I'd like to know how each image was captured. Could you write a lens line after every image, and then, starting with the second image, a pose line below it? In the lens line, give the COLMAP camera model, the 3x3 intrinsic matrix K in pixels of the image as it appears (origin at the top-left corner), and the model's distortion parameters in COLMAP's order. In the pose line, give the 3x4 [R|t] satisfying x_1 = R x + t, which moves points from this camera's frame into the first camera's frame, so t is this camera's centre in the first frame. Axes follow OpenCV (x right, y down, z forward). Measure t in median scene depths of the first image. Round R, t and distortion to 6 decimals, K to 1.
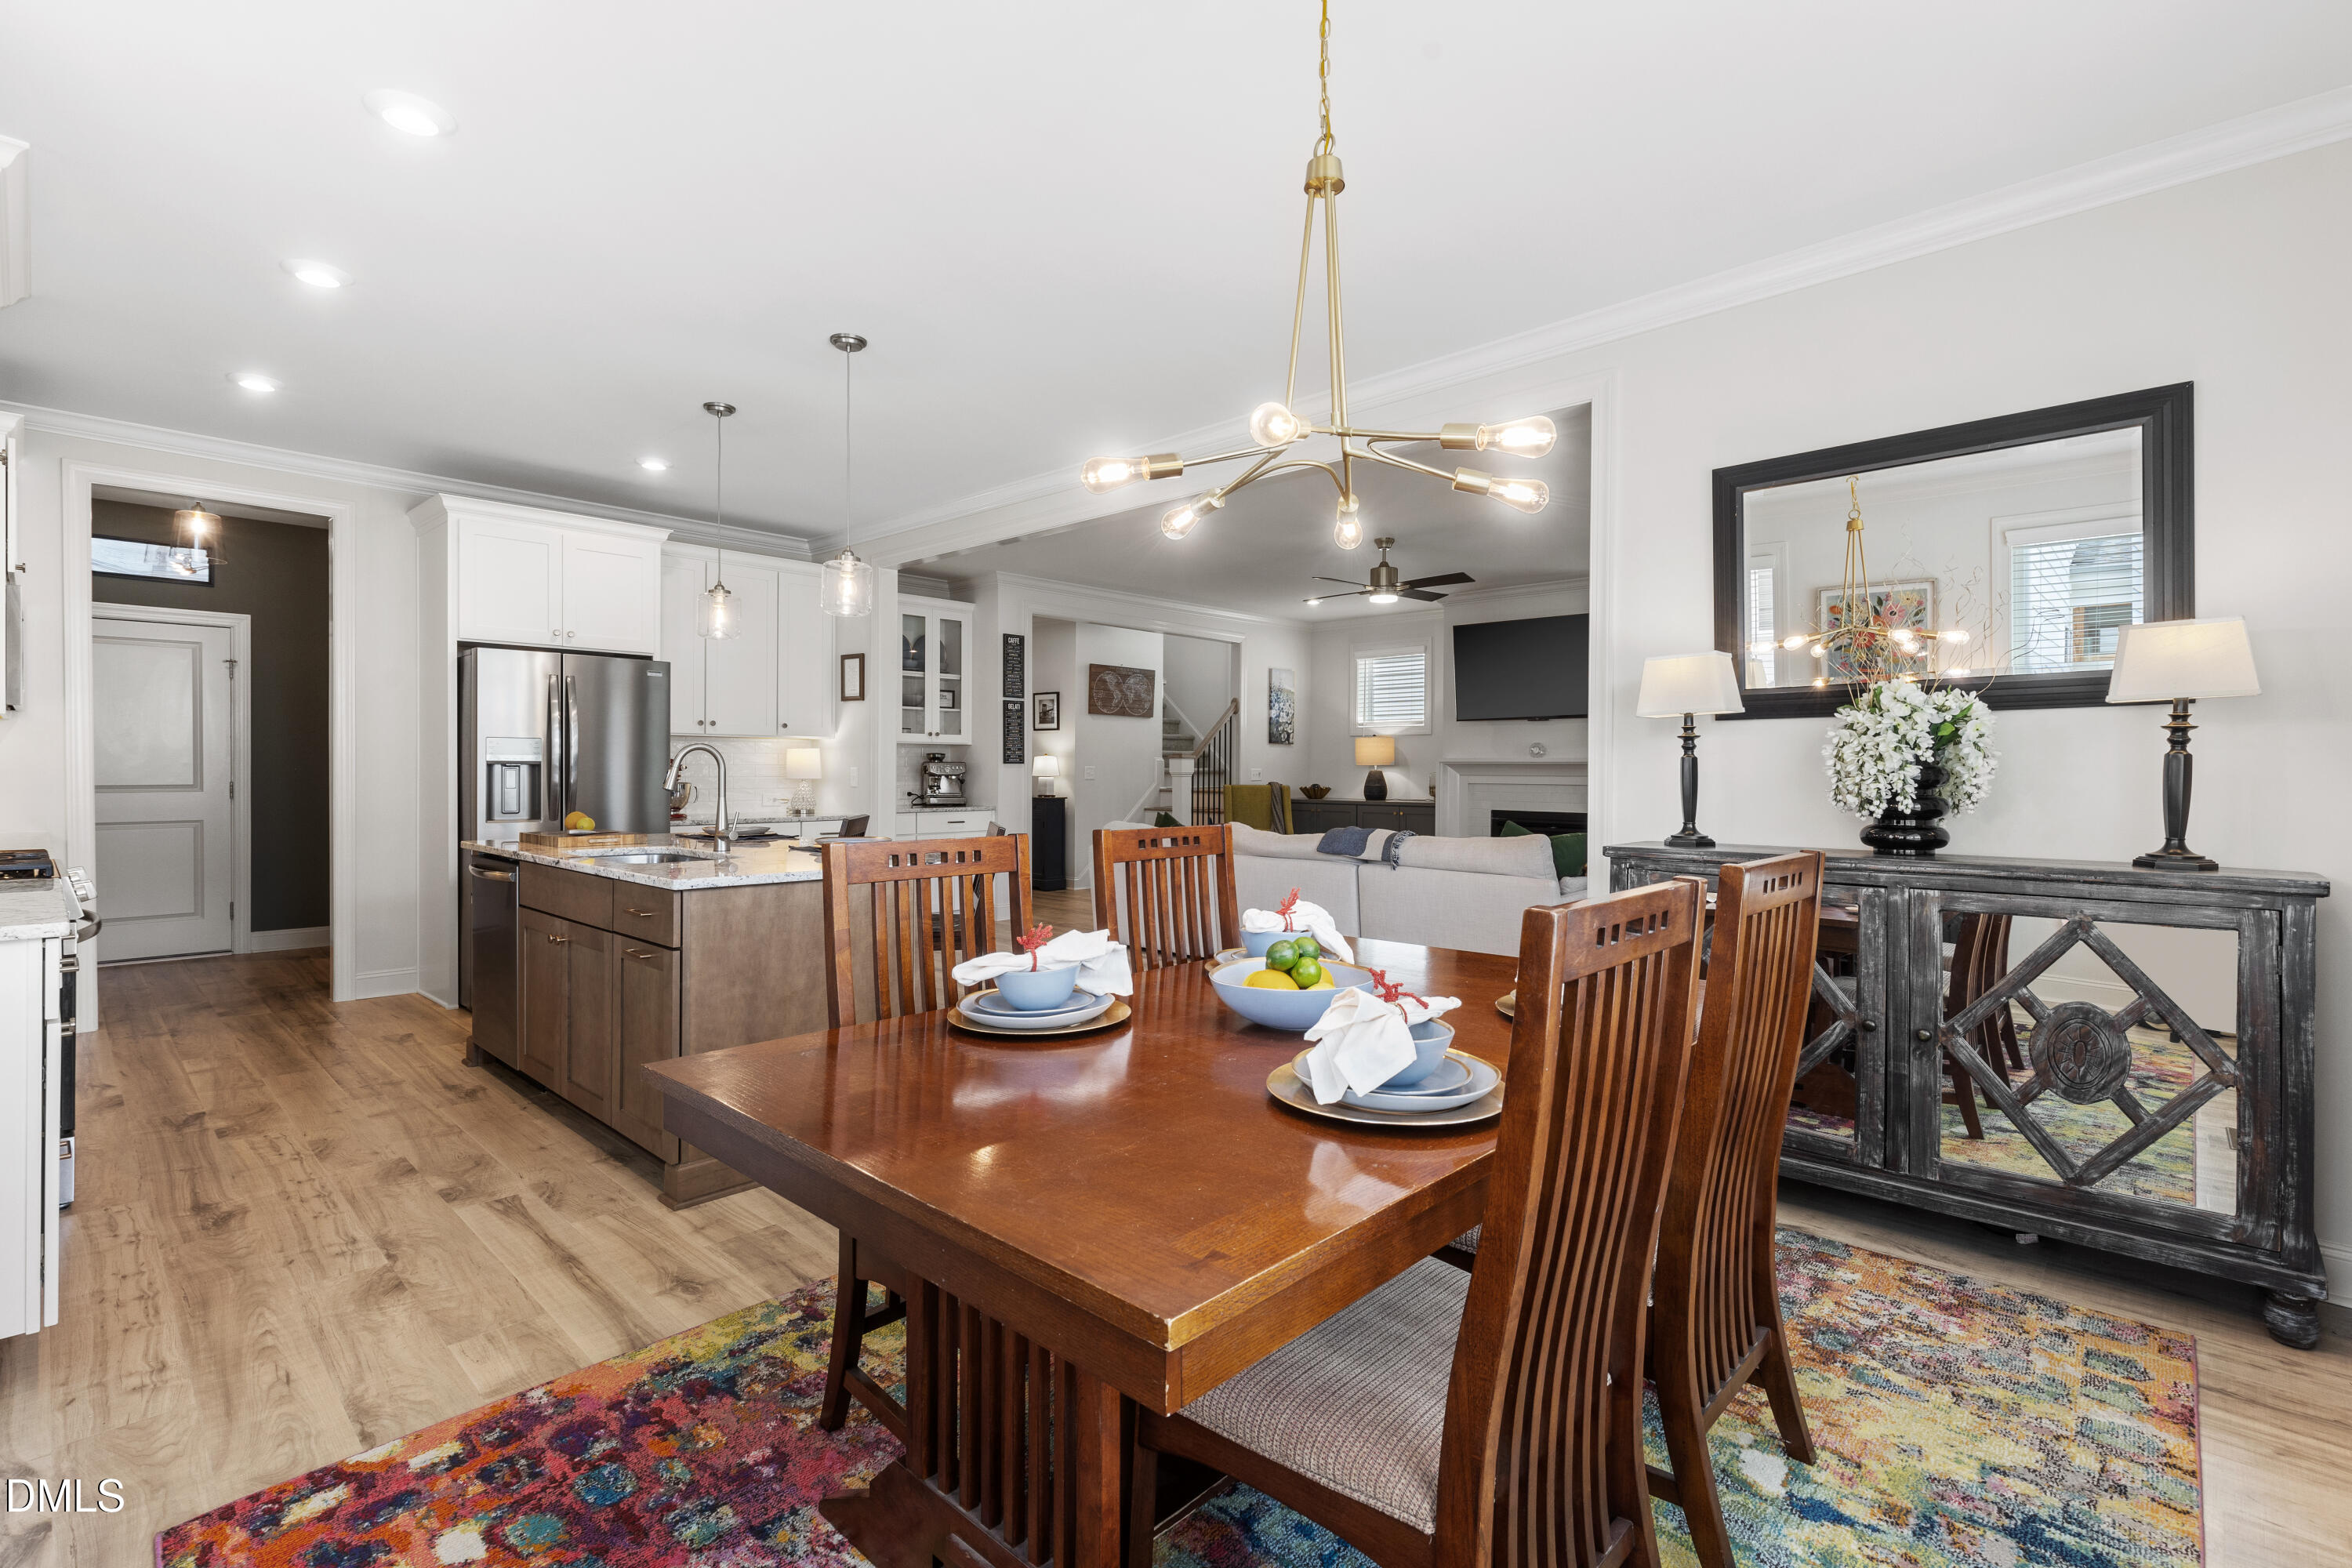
lens RADIAL K [[1066.9, 0, 1176.0], [0, 1066.9, 784.0], [0, 0, 1]] dist [-0.008129, 0.000719]
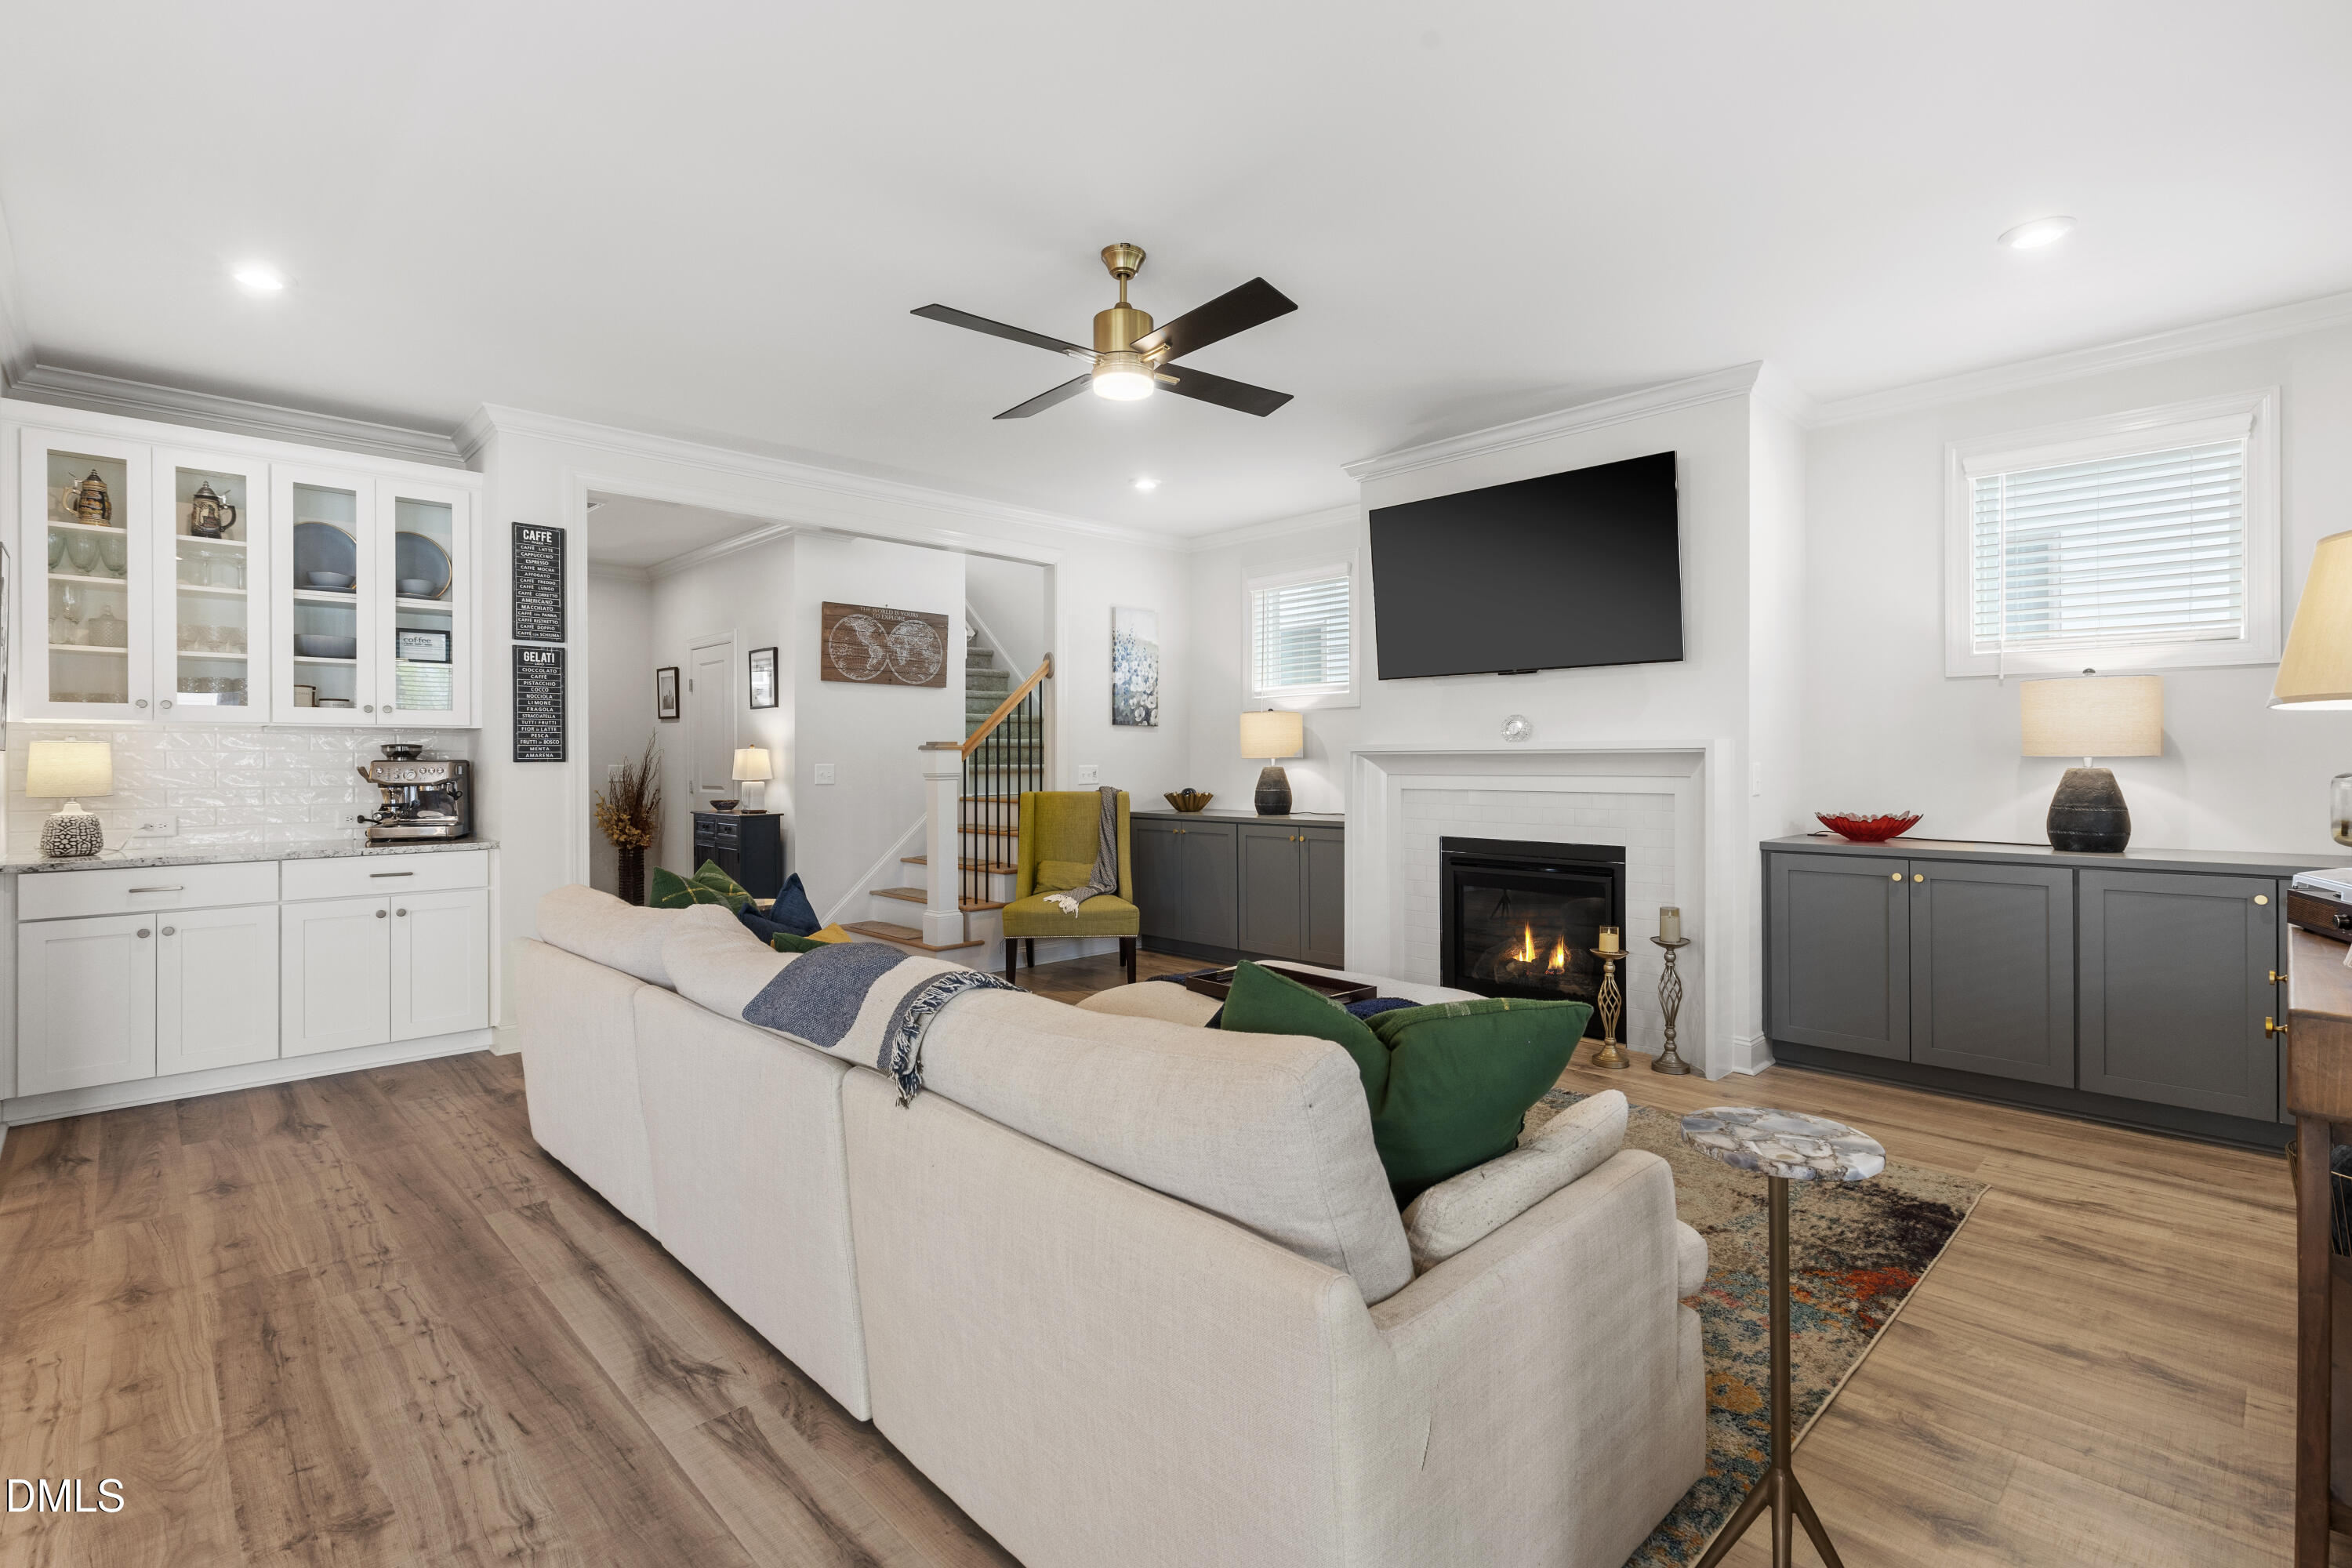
lens RADIAL K [[1075.4, 0, 1181.0], [0, 1075.4, 767.0], [0, 0, 1]] dist [0.001673, -0.000518]
pose [[0.998792, -0.009733, -0.048156, 0.185963], [0.009221, 0.999899, -0.010840, -0.007134], [0.048256, 0.010383, 0.998781, 0.433319]]
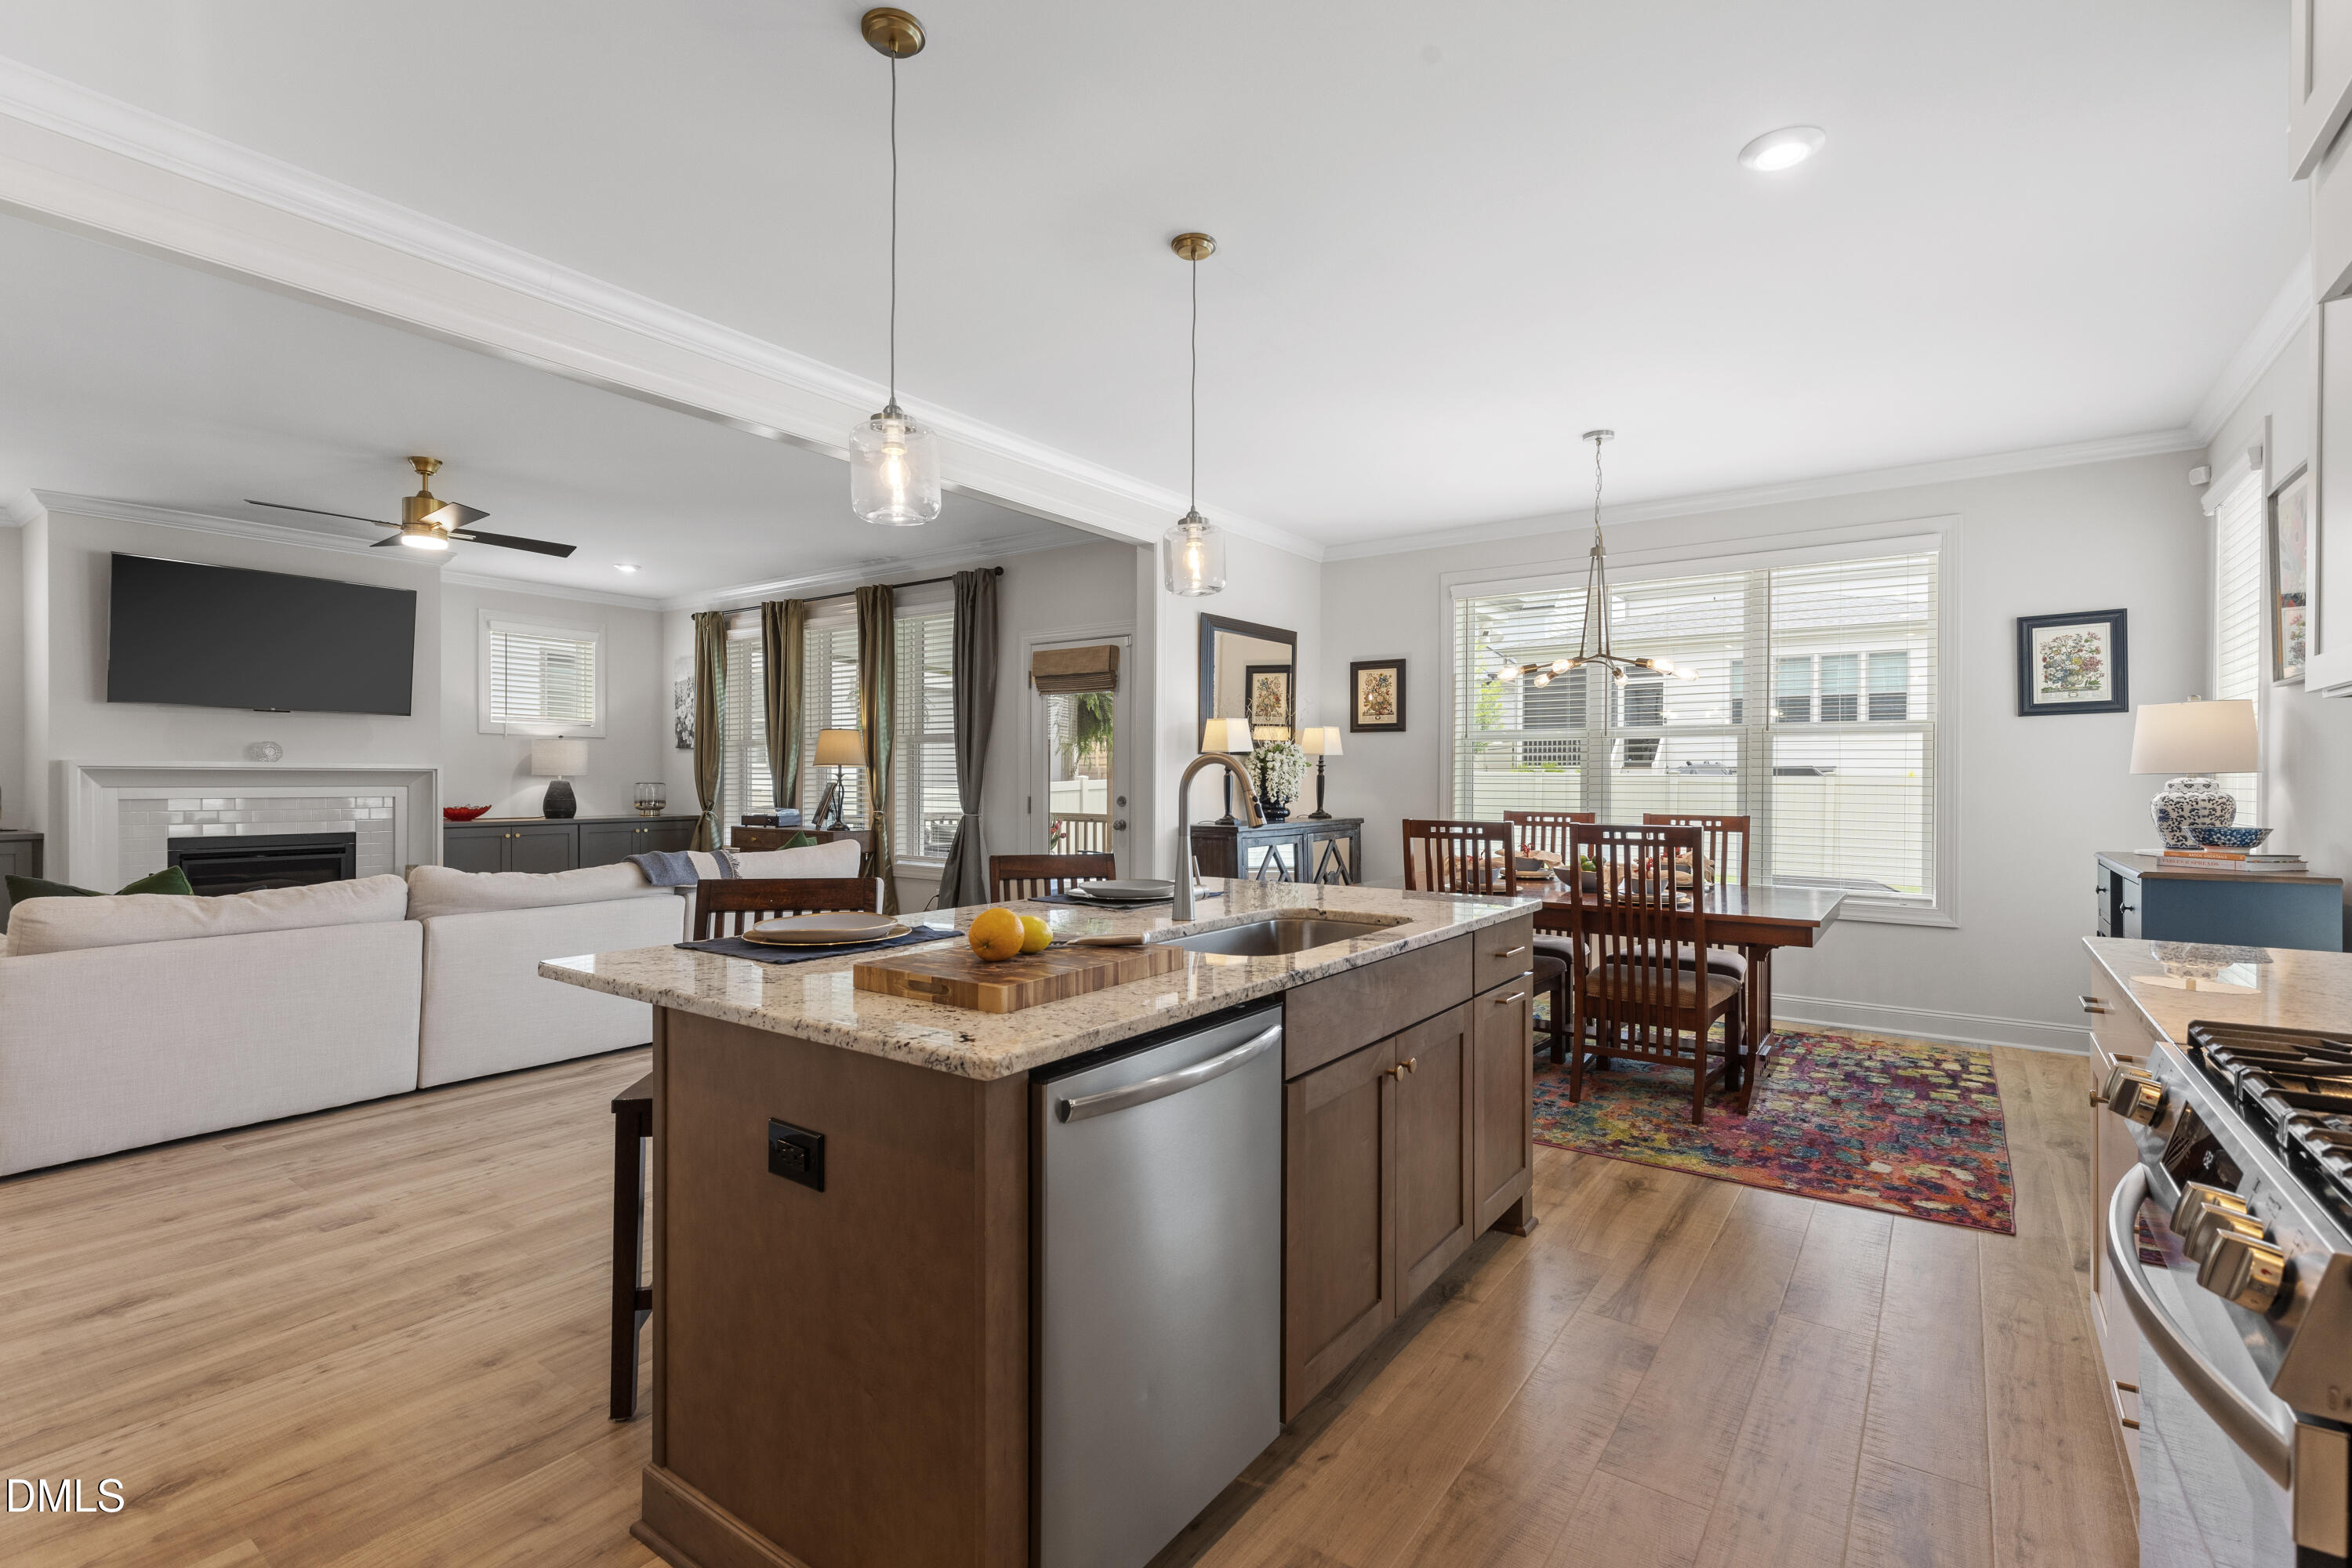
lens RADIAL K [[1075.4, 0, 1181.0], [0, 1075.4, 767.0], [0, 0, 1]] dist [0.001673, -0.000518]
pose [[-0.125695, 0.003649, 0.992062, -0.456678], [0.010959, 0.999937, -0.002289, -0.011286], [-0.992008, 0.010584, -0.125727, 0.460690]]
